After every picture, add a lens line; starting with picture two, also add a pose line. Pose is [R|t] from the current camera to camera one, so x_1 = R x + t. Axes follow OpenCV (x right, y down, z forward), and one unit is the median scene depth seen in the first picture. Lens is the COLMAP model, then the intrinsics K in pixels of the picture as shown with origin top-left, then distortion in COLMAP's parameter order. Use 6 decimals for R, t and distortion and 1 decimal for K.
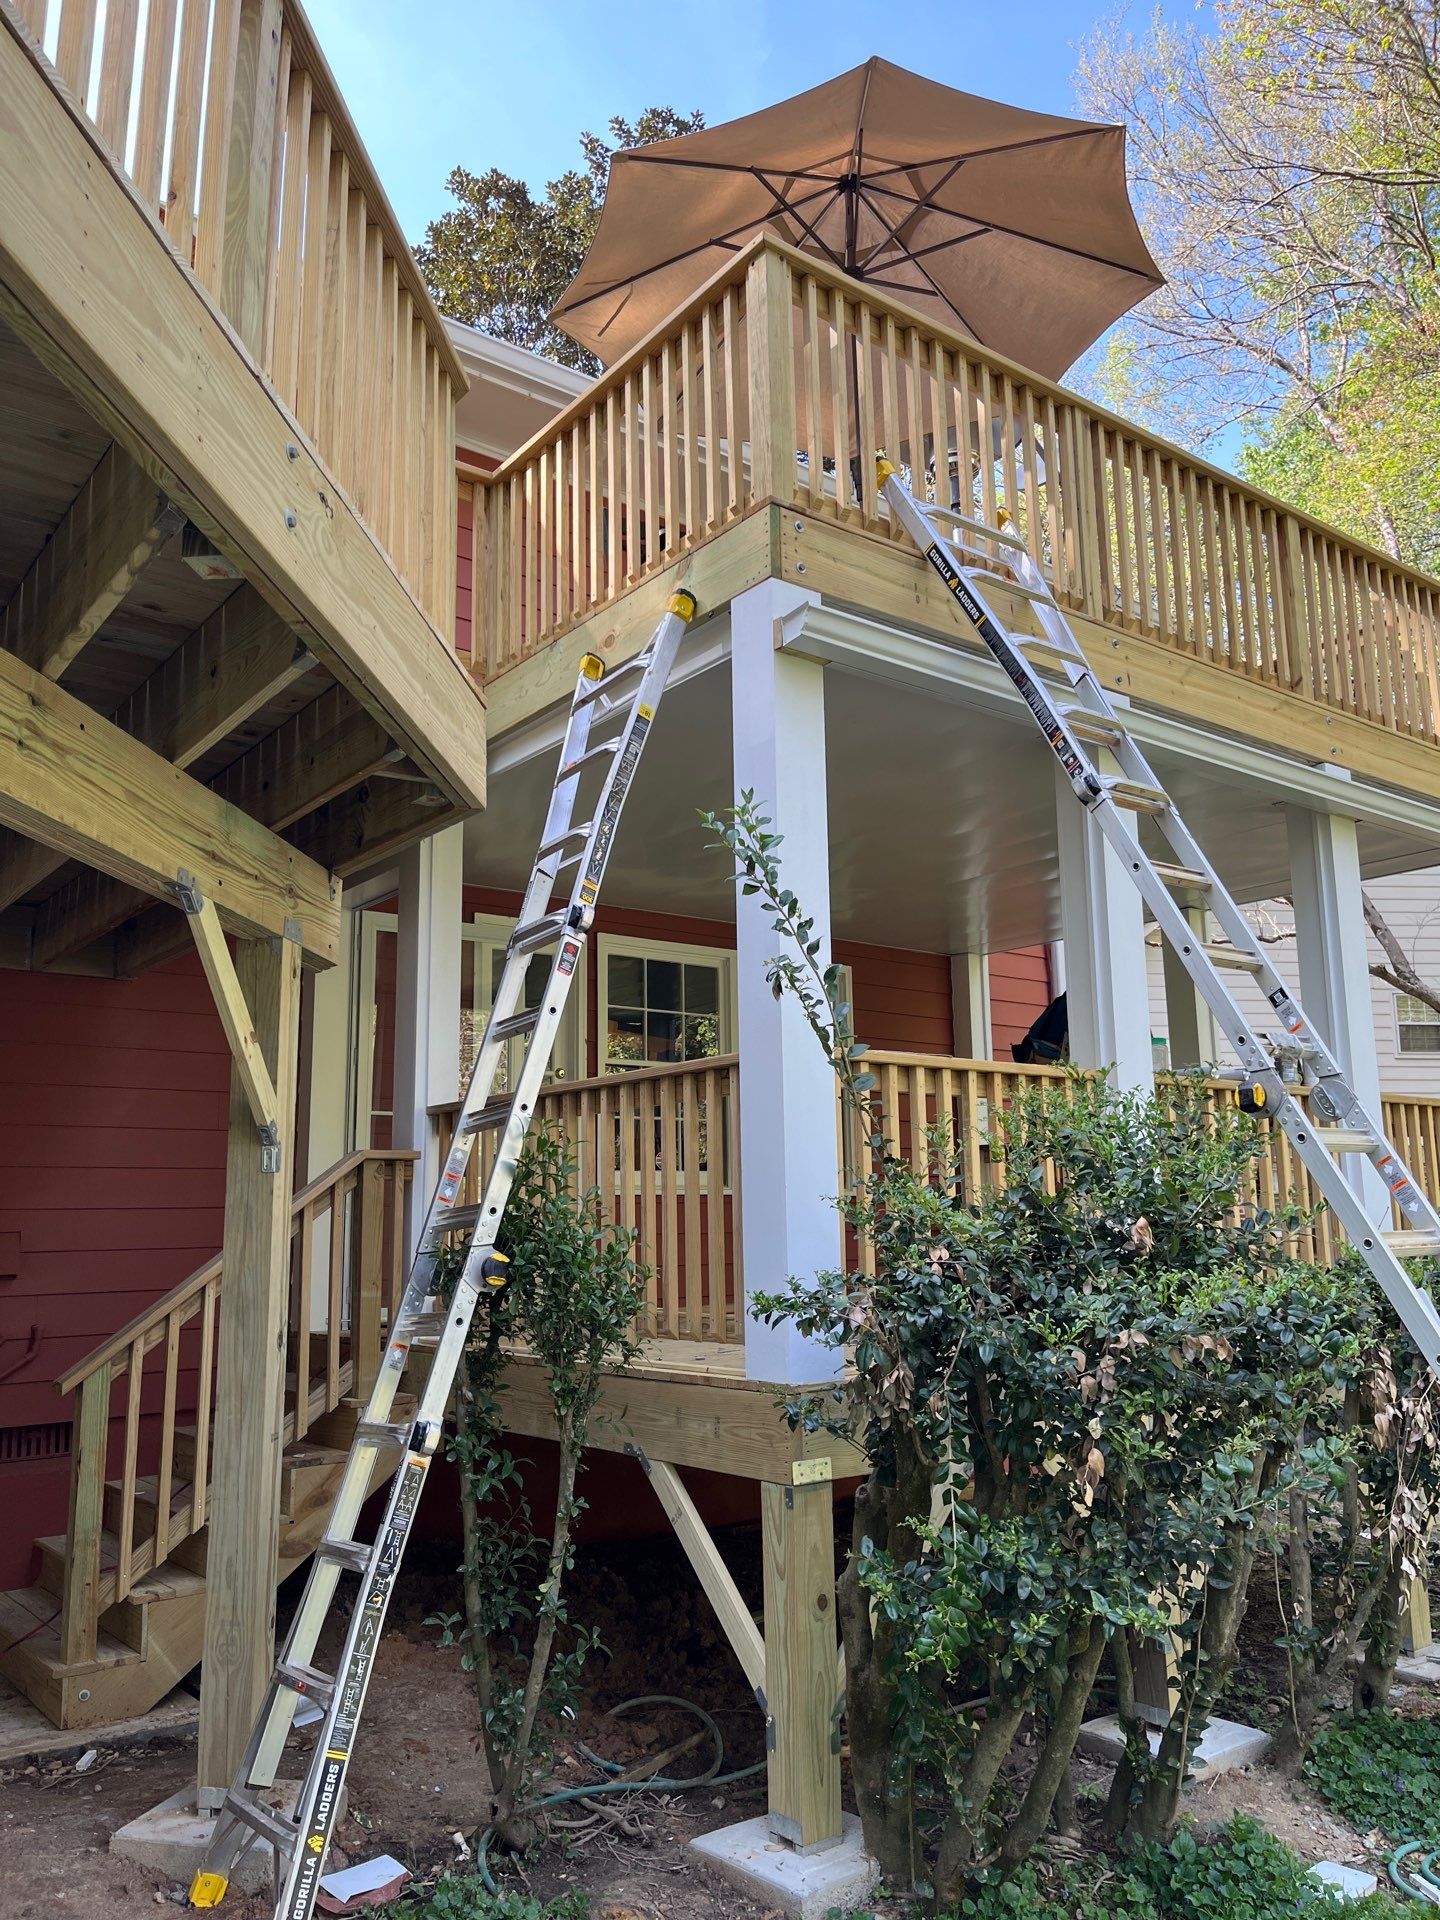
lens RADIAL K [[1453.1, 0, 719.0], [0, 1453.1, 960.3], [0, 0, 1]] dist [0.041694, 0.003817]
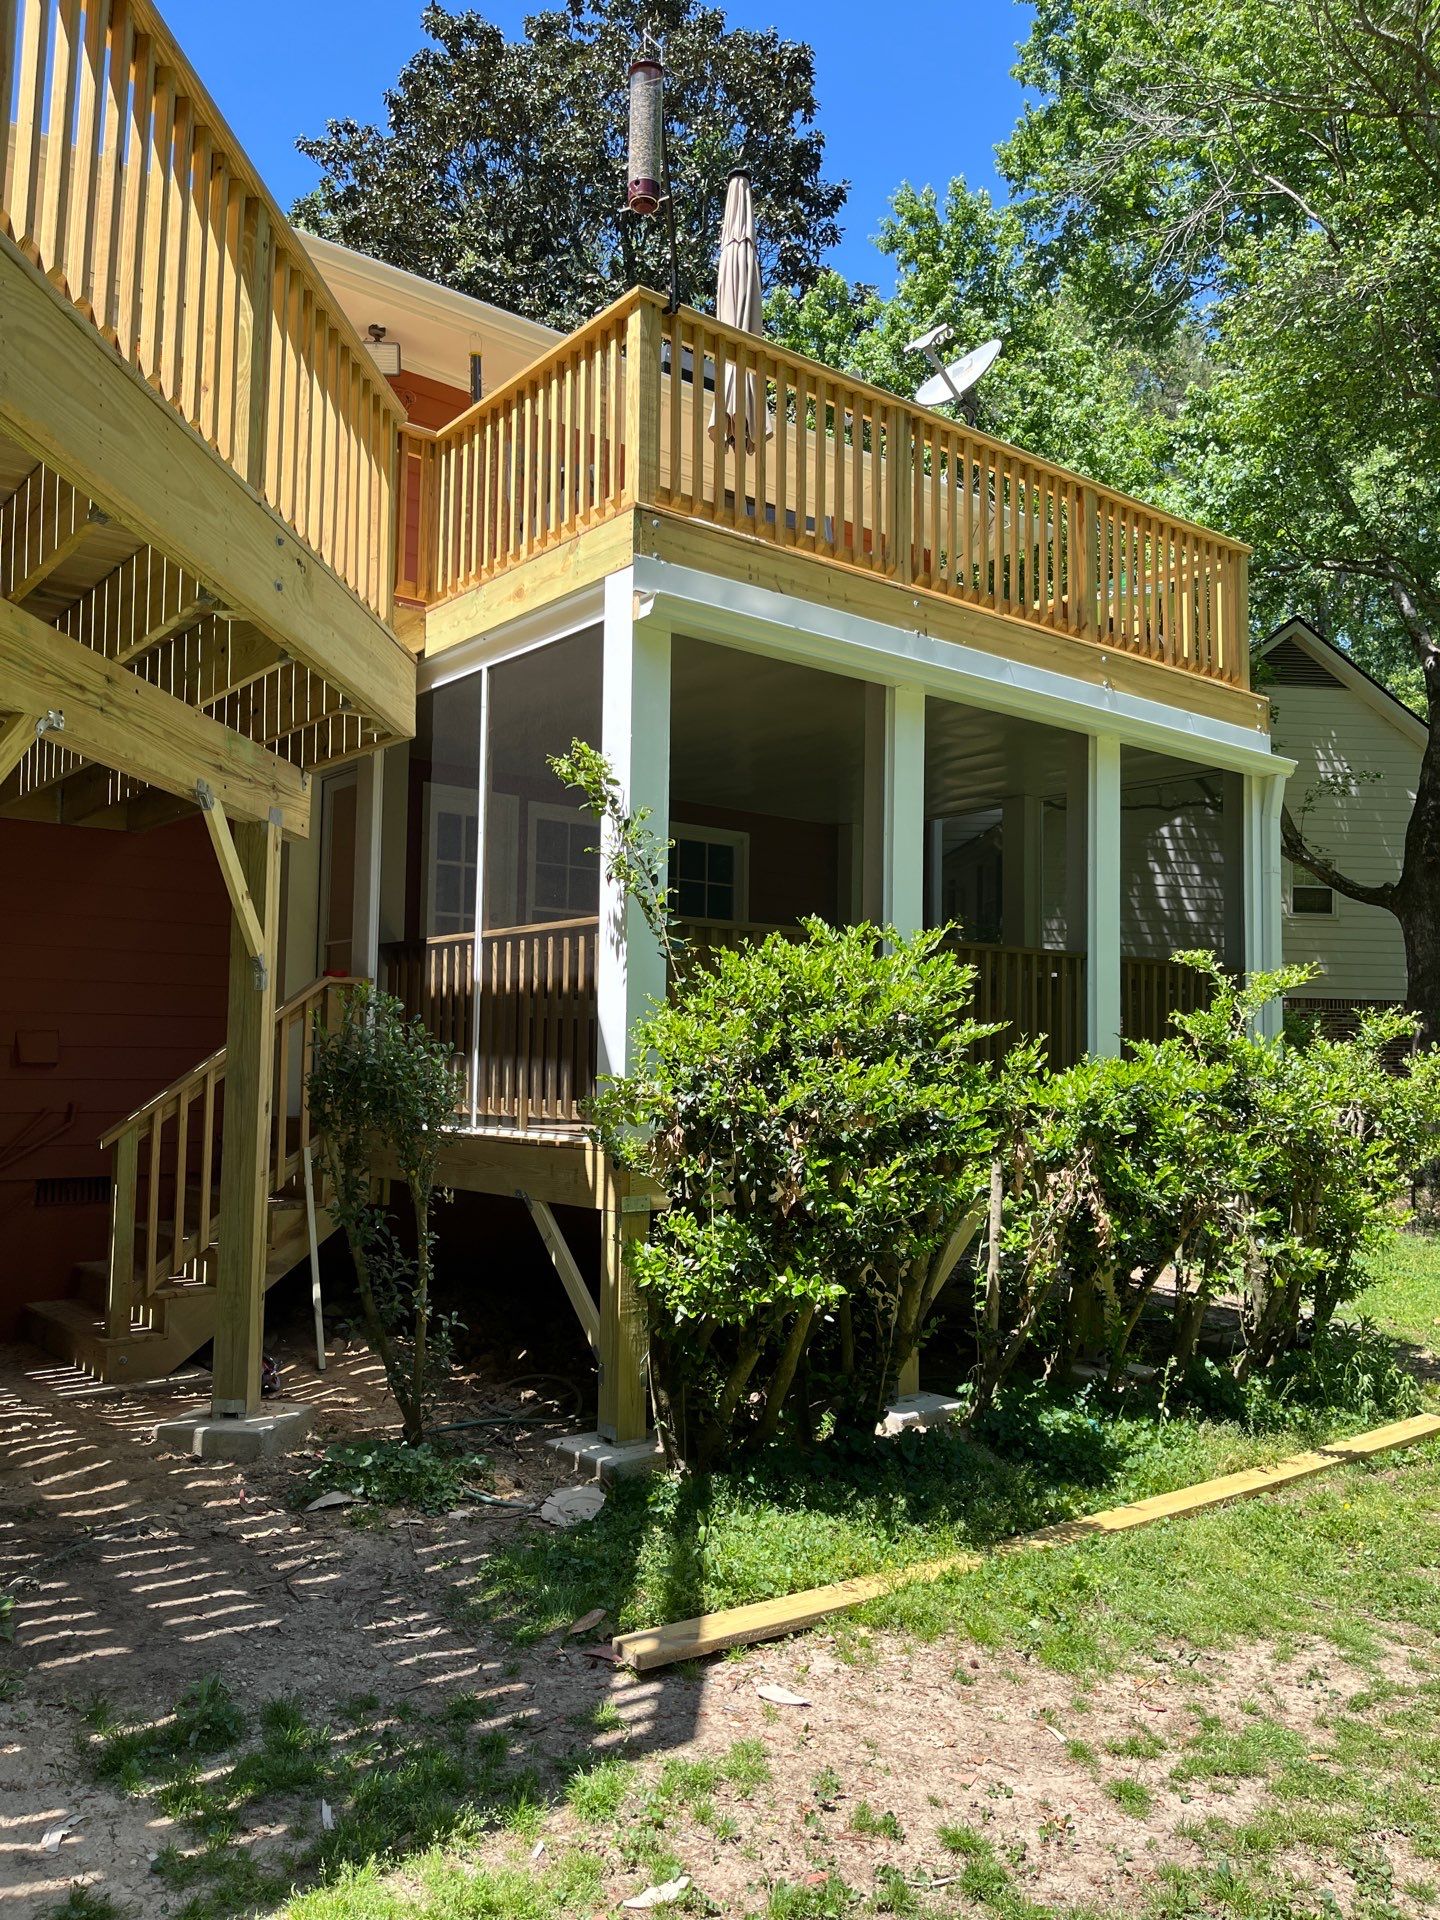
lens RADIAL K [[1453.1, 0, 720.6], [0, 1453.1, 956.8], [0, 0, 1]] dist [0.041694, 0.003817]
pose [[0.999283, 0.033183, 0.018253, 0.101216], [-0.034984, 0.993387, 0.109352, -0.051945], [-0.014504, -0.109912, 0.993835, -0.369094]]
